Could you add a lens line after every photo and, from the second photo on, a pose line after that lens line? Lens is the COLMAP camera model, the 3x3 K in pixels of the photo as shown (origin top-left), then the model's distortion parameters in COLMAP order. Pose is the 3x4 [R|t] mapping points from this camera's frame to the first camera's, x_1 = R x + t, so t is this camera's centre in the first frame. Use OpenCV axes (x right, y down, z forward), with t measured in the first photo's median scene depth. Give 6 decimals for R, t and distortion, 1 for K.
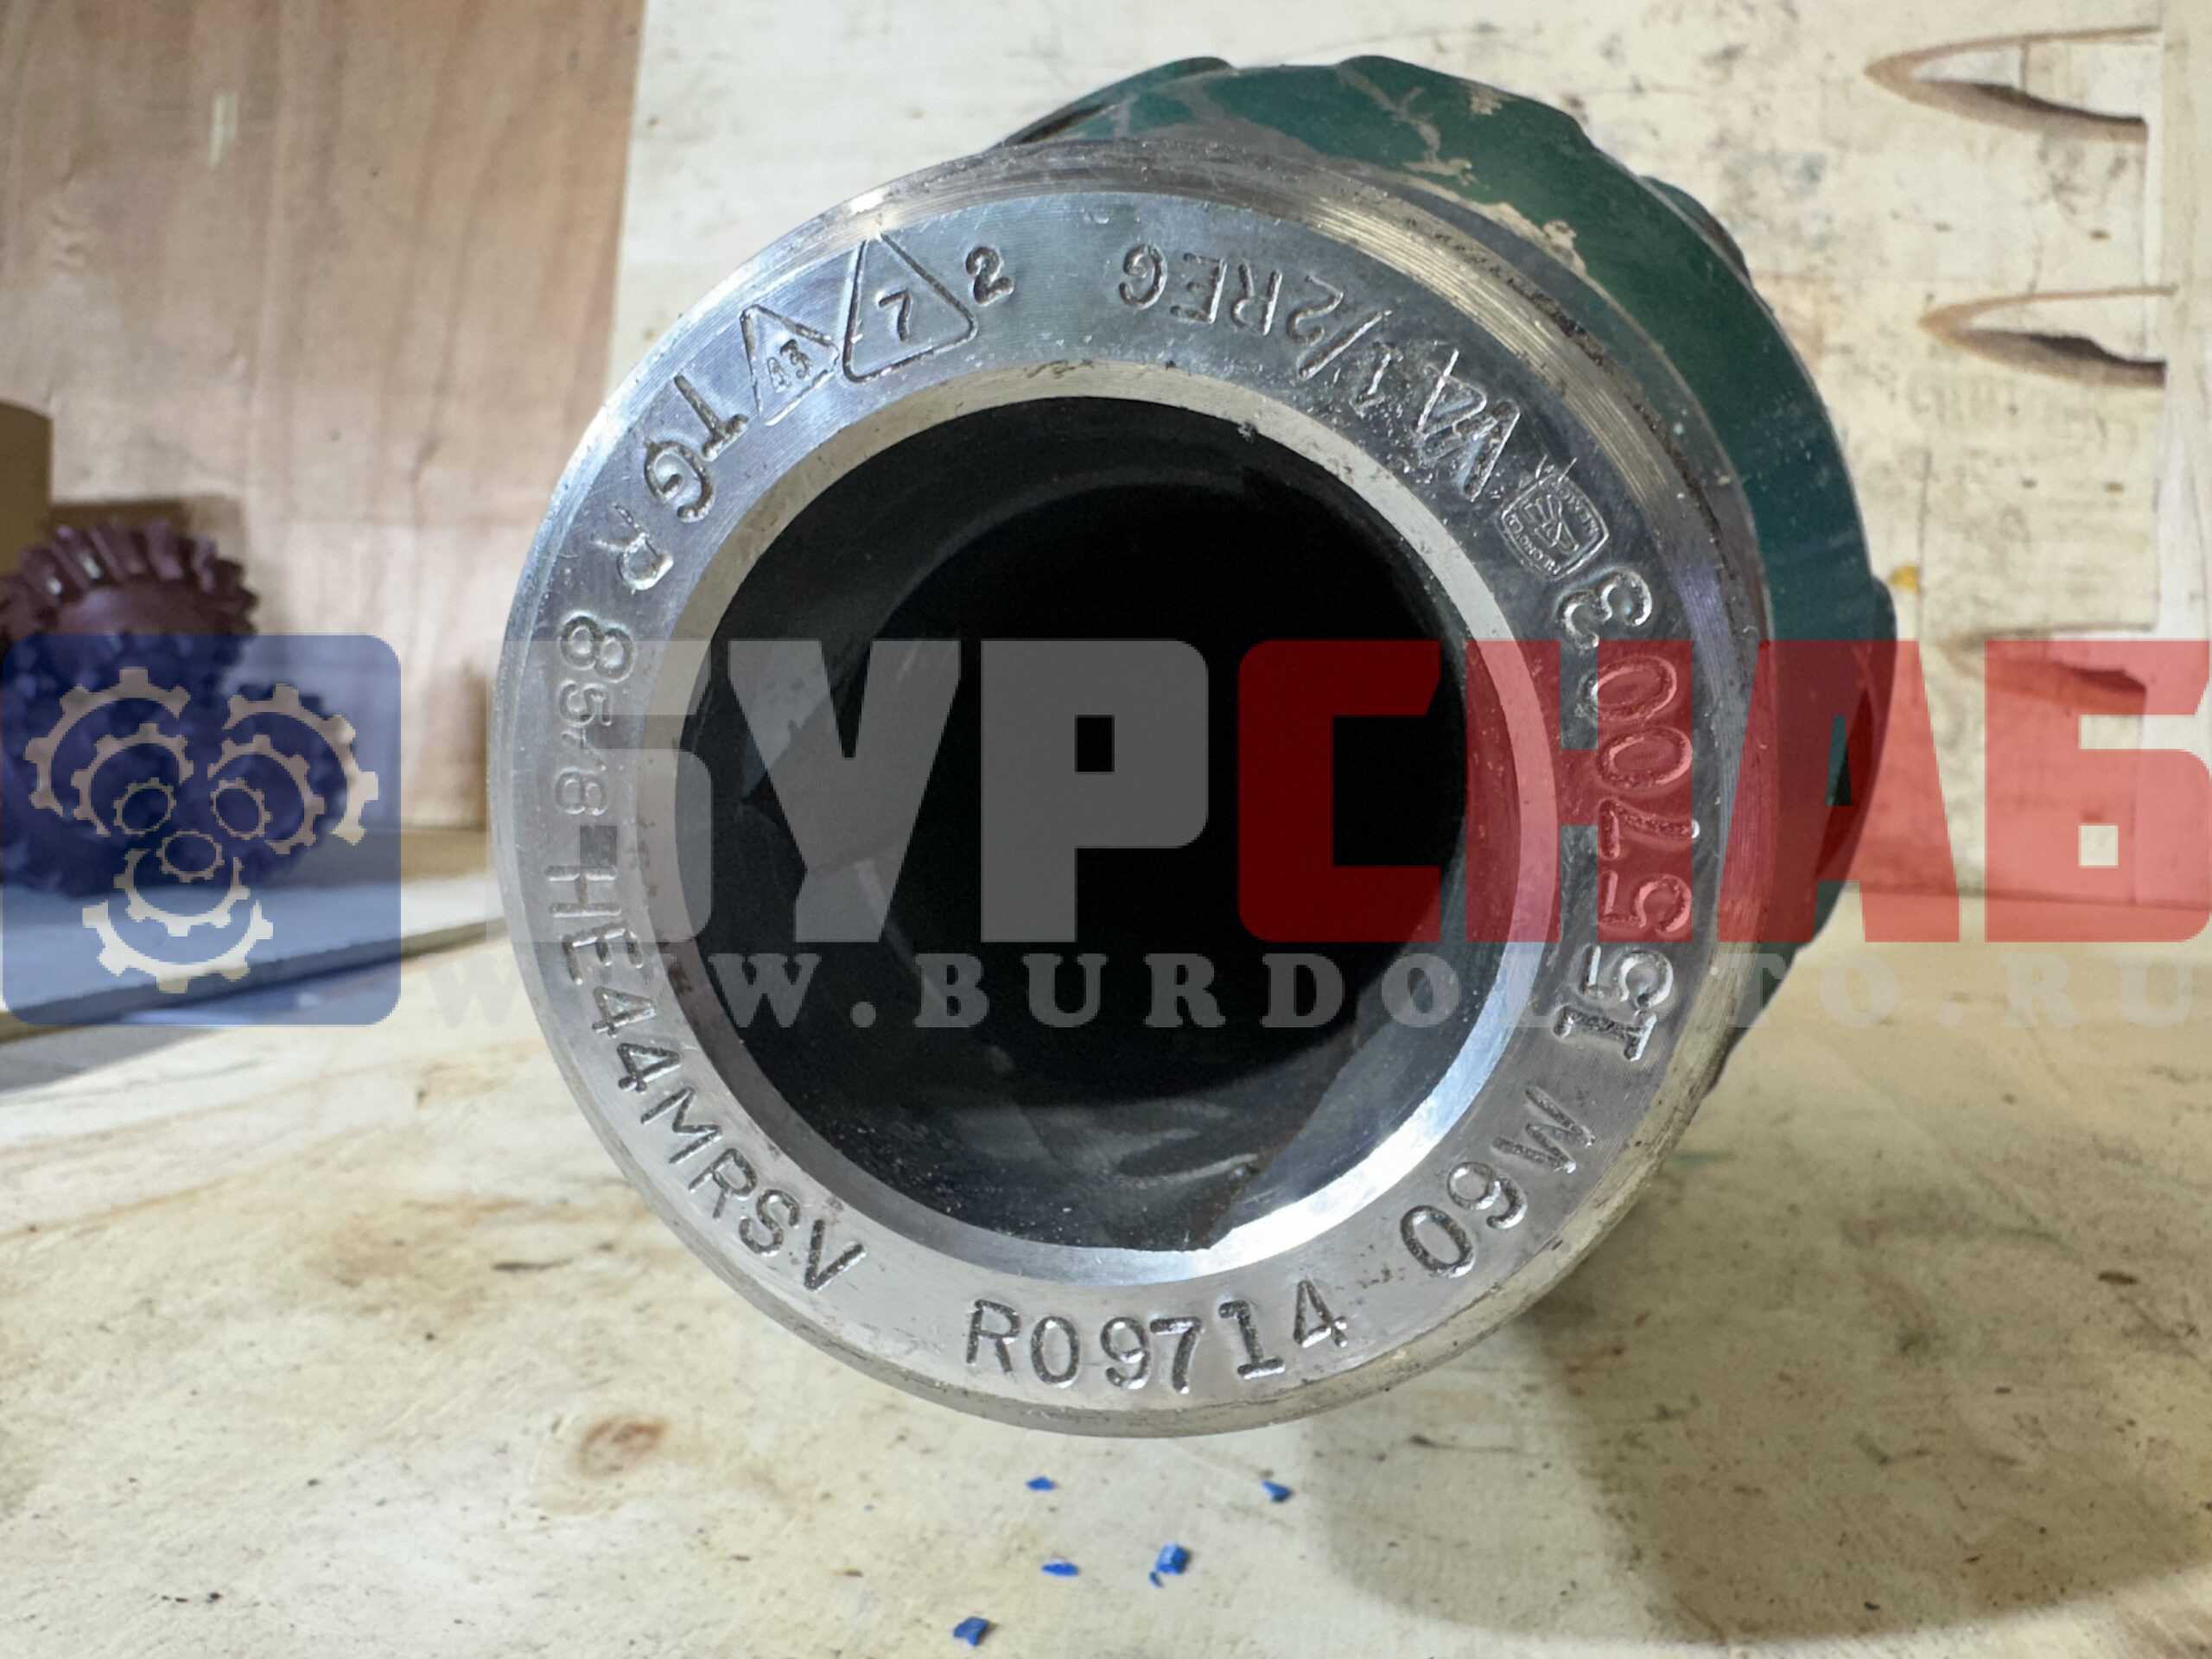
lens RADIAL K [[1574.1, 0, 1040.6], [0, 1574.1, 921.8], [0, 0, 1]] dist [-0.027169, 0.011272]
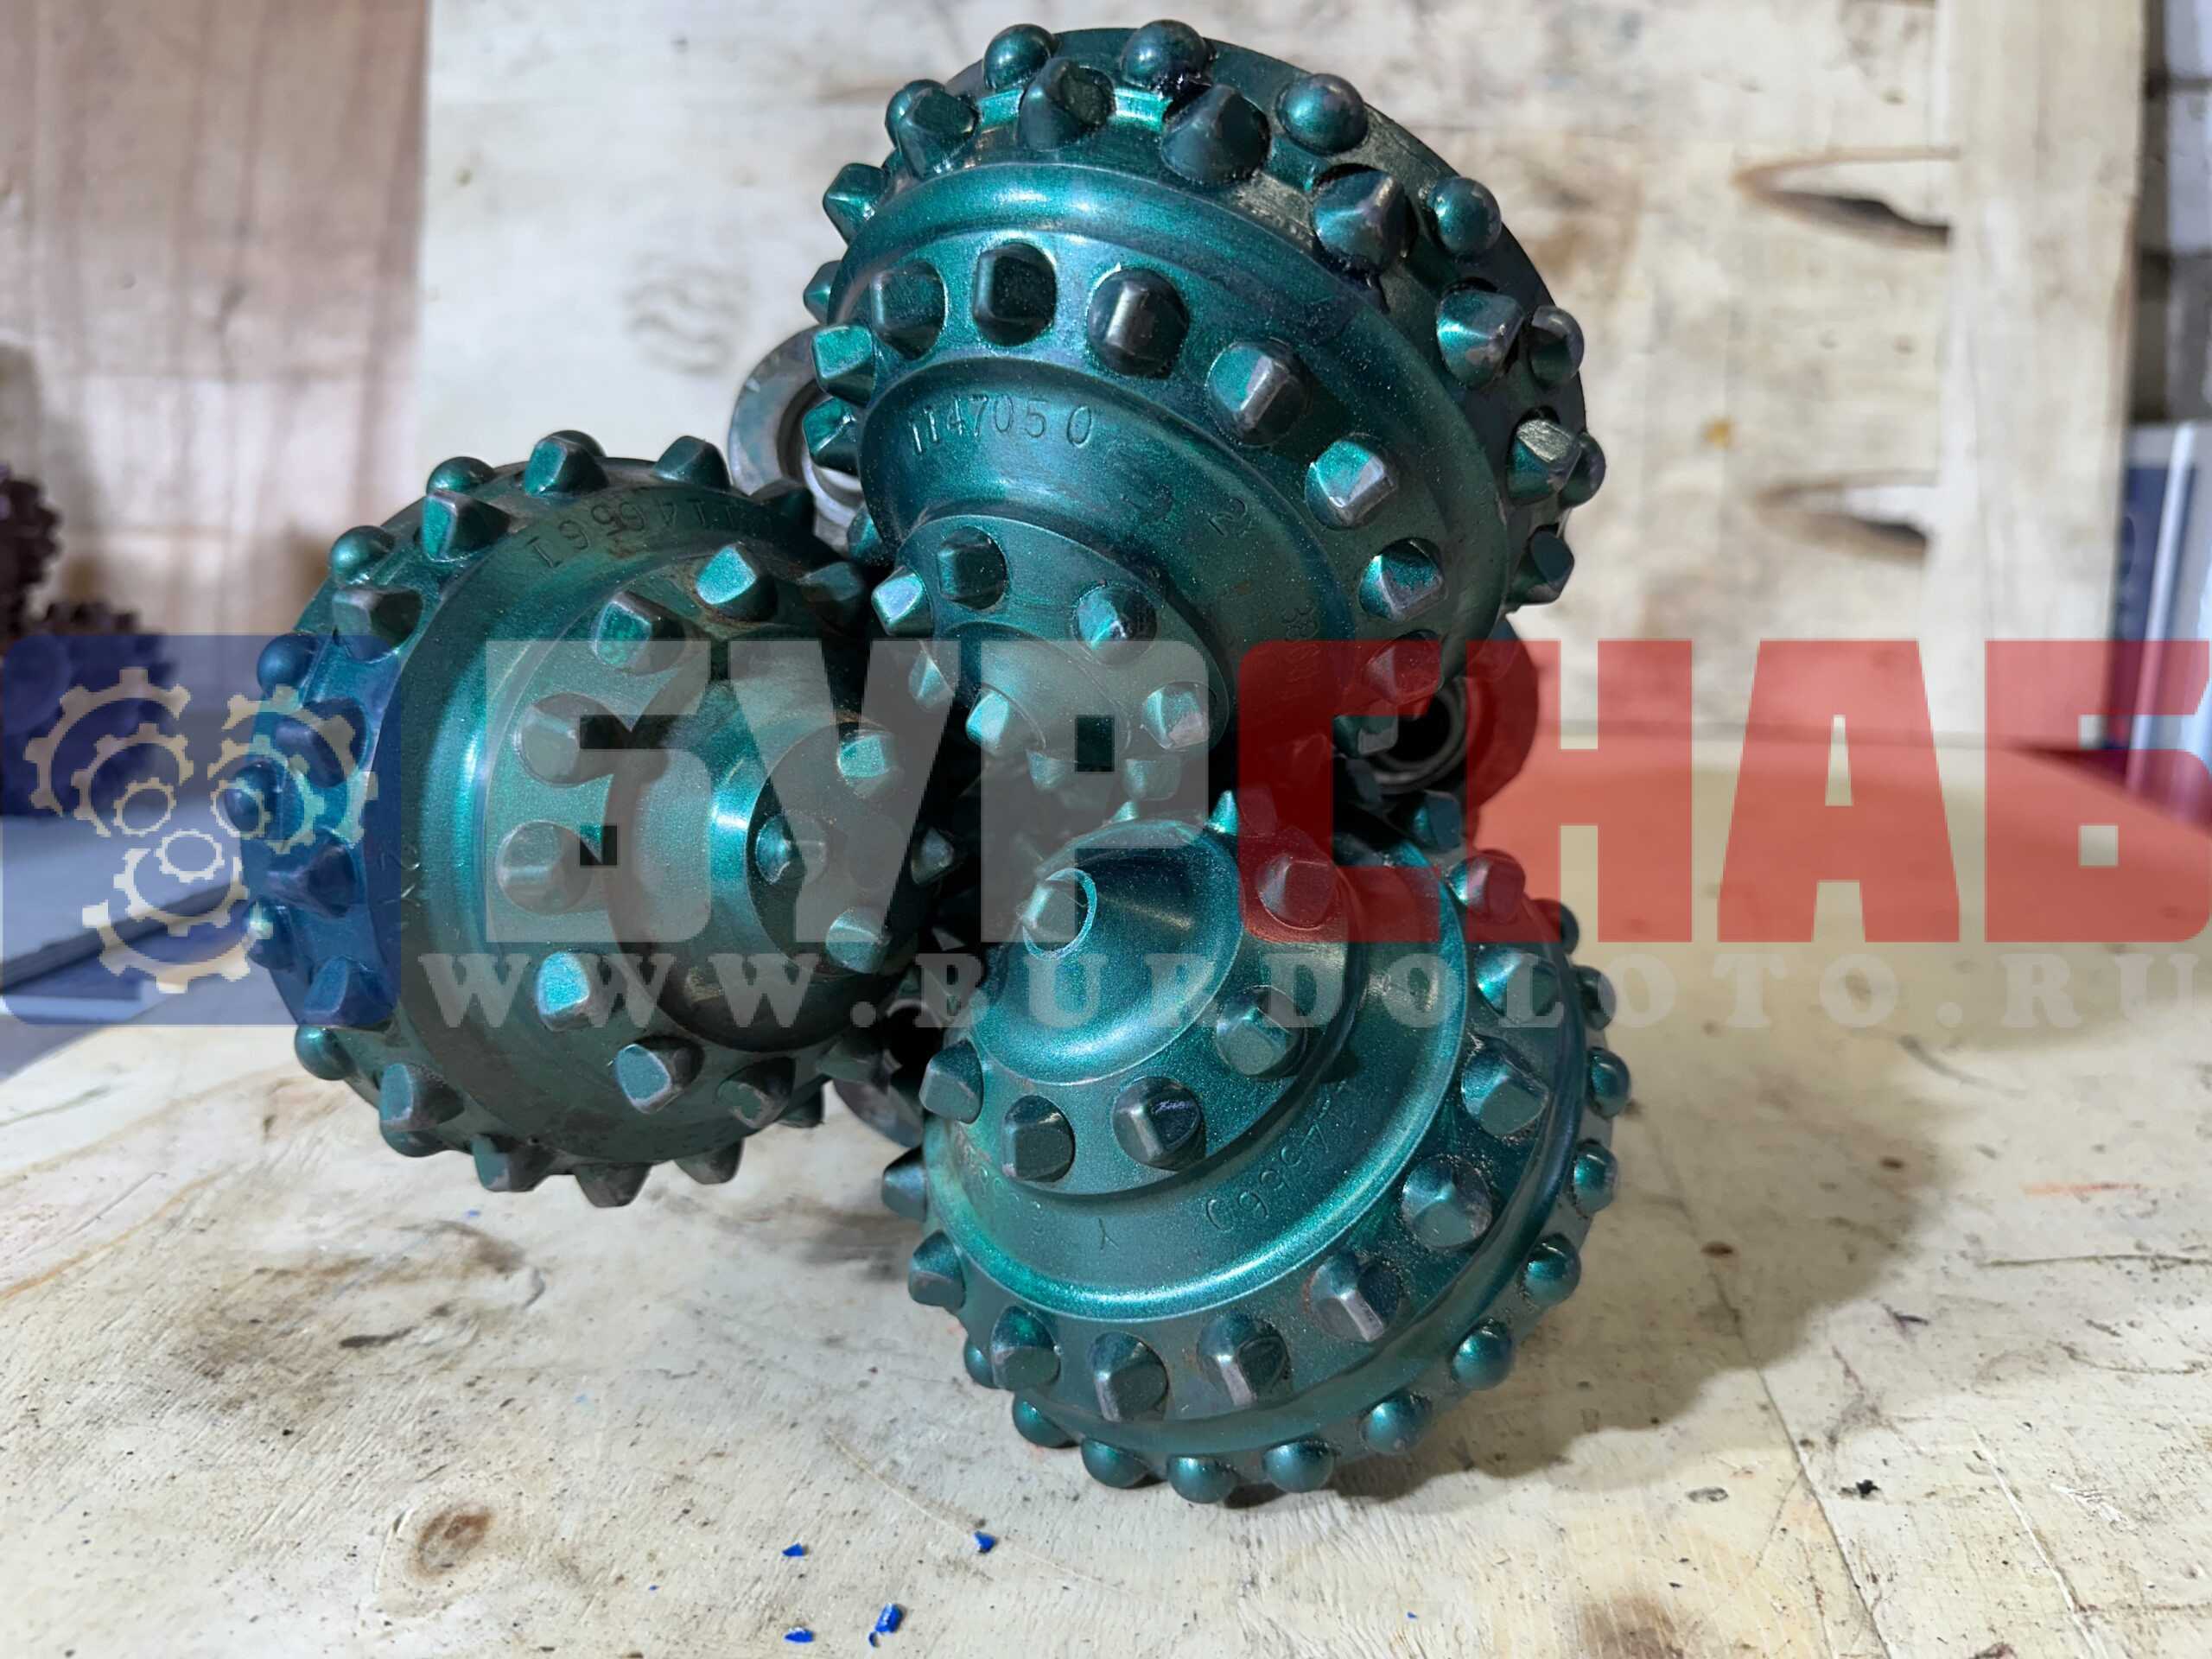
lens RADIAL K [[1638.8, 0, 1106.0], [0, 1638.8, 829.5], [0, 0, 1]] dist [-0.052844, 0.019613]
pose [[0.994408, -0.039858, 0.097799, 0.032153], [0.030443, 0.994922, 0.095937, -0.074596], [-0.101126, -0.092423, 0.990571, -0.057601]]
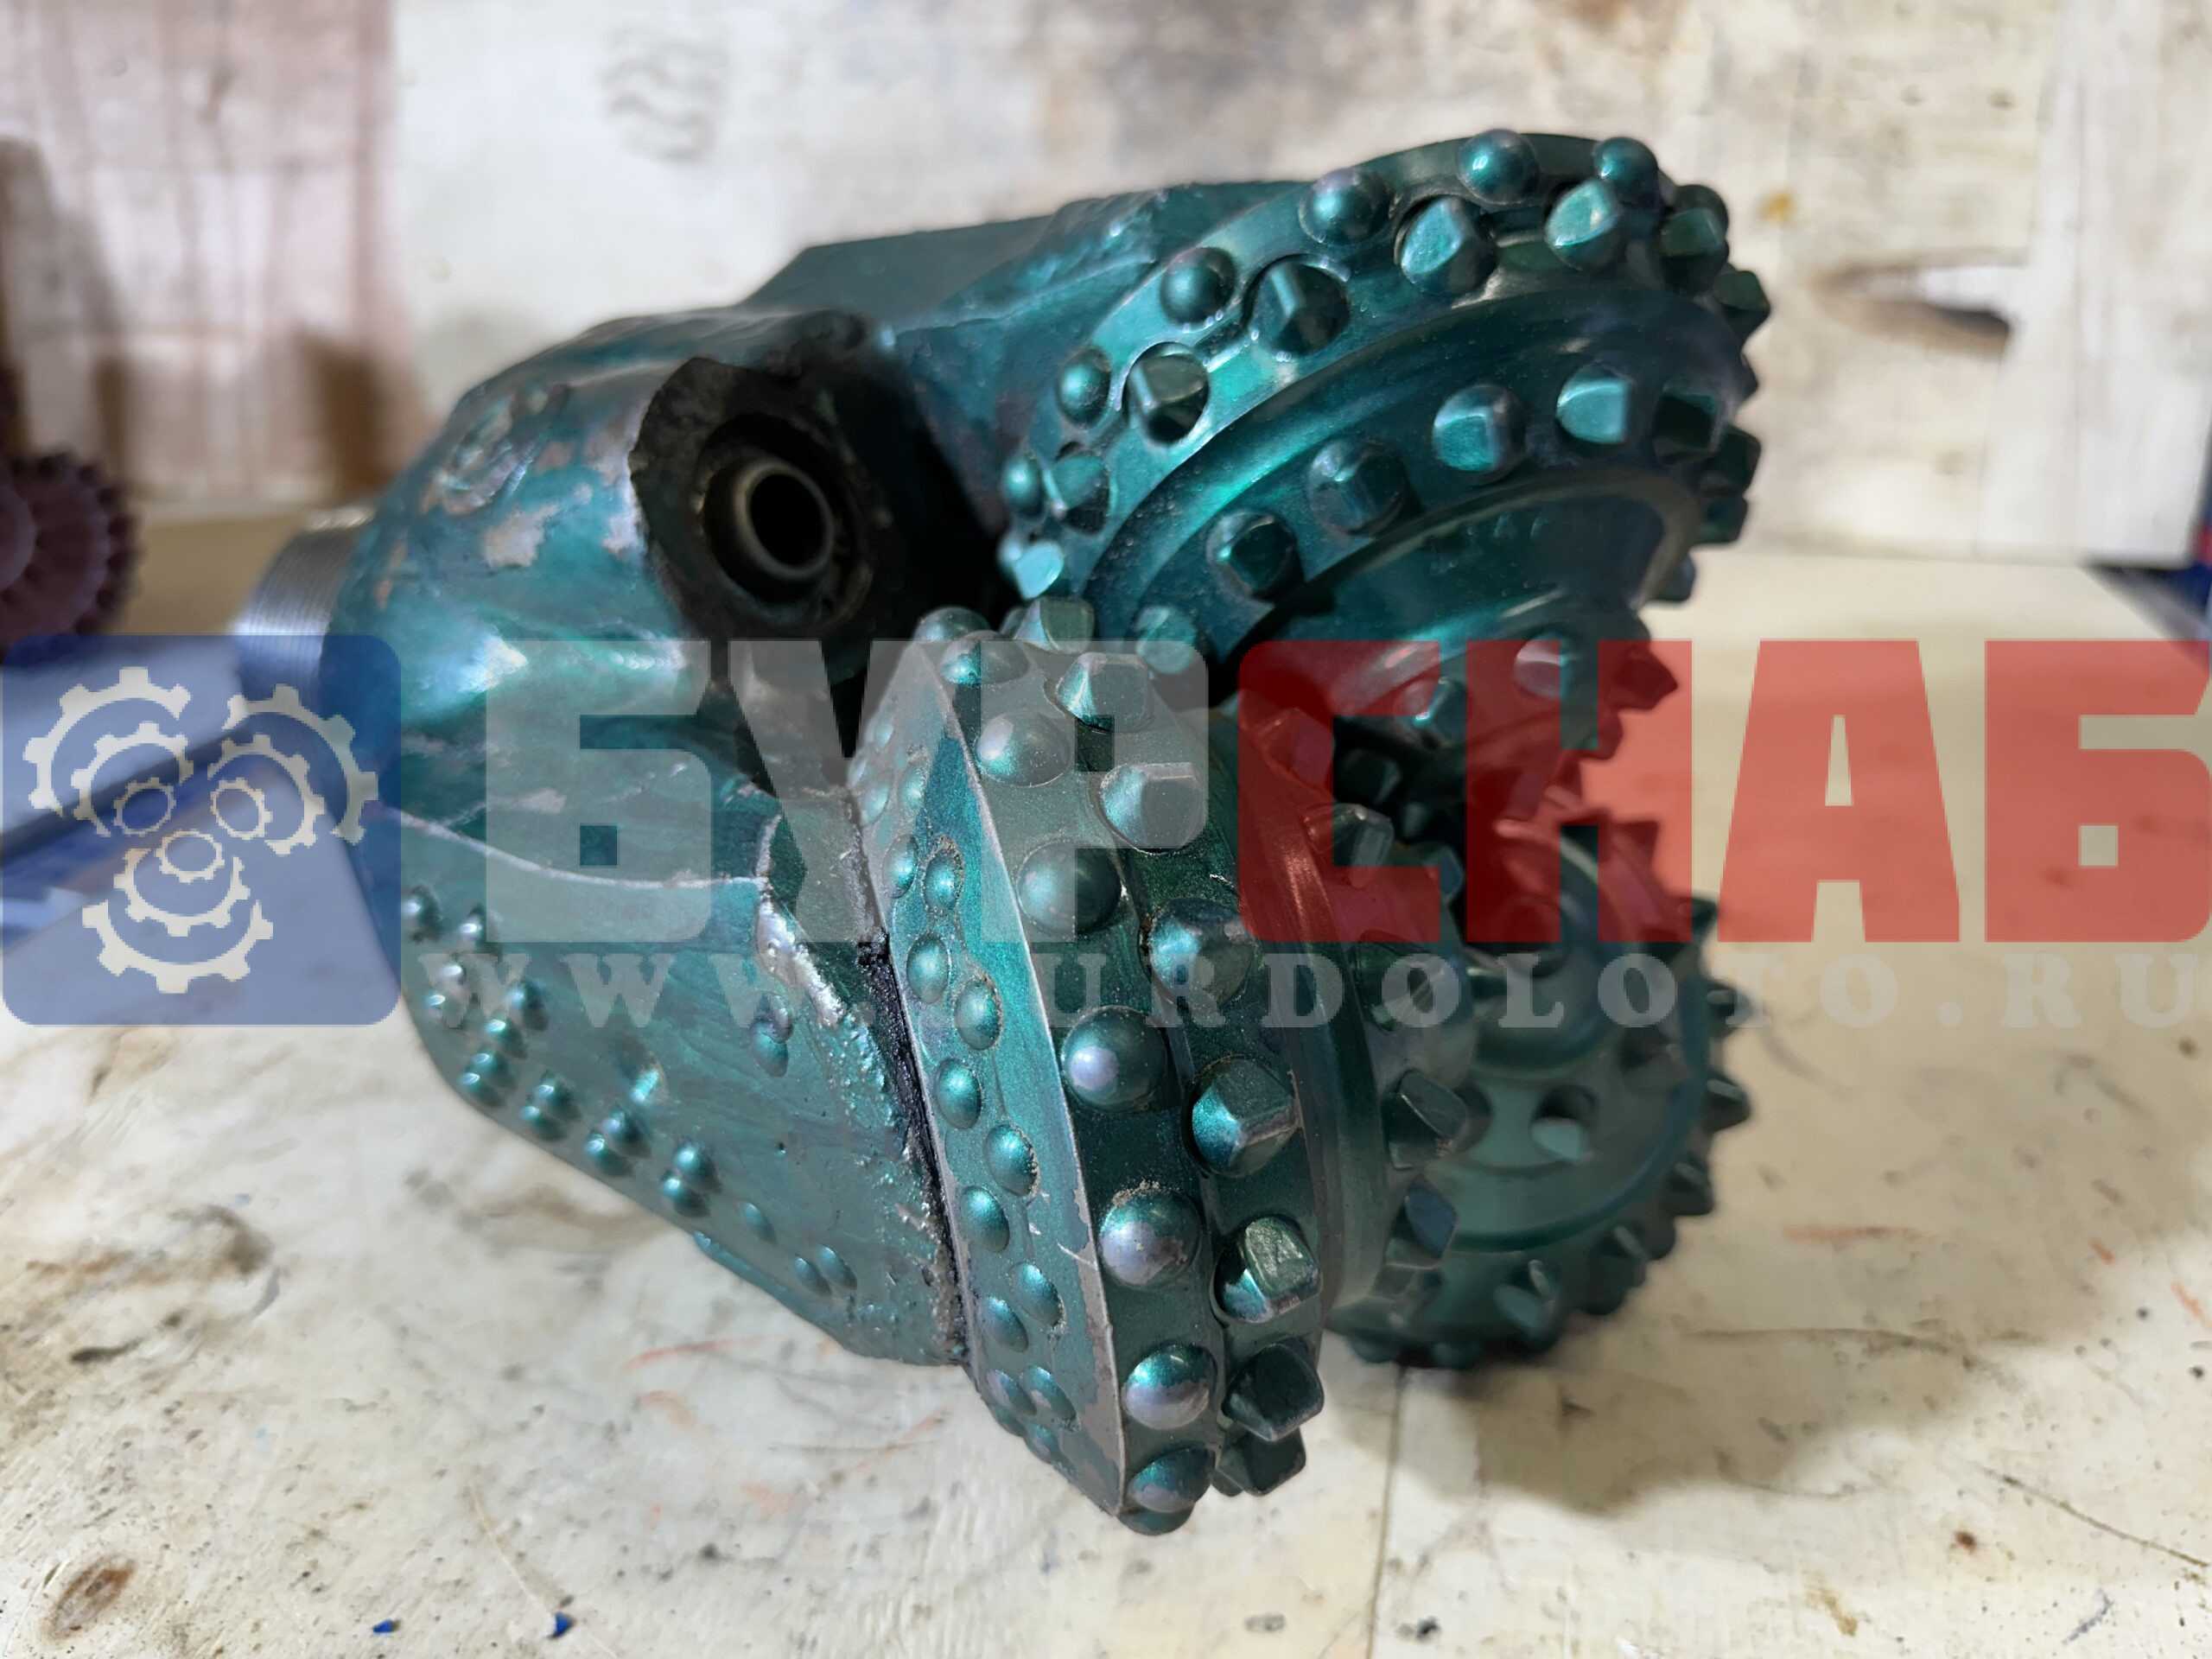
lens RADIAL K [[1638.8, 0, 1106.0], [0, 1638.8, 829.5], [0, 0, 1]] dist [-0.052844, 0.019613]
pose [[0.999125, -0.040901, -0.008702, 0.148691], [0.041715, 0.960393, 0.275508, -0.148429], [-0.002912, -0.275630, 0.961259, -0.033519]]
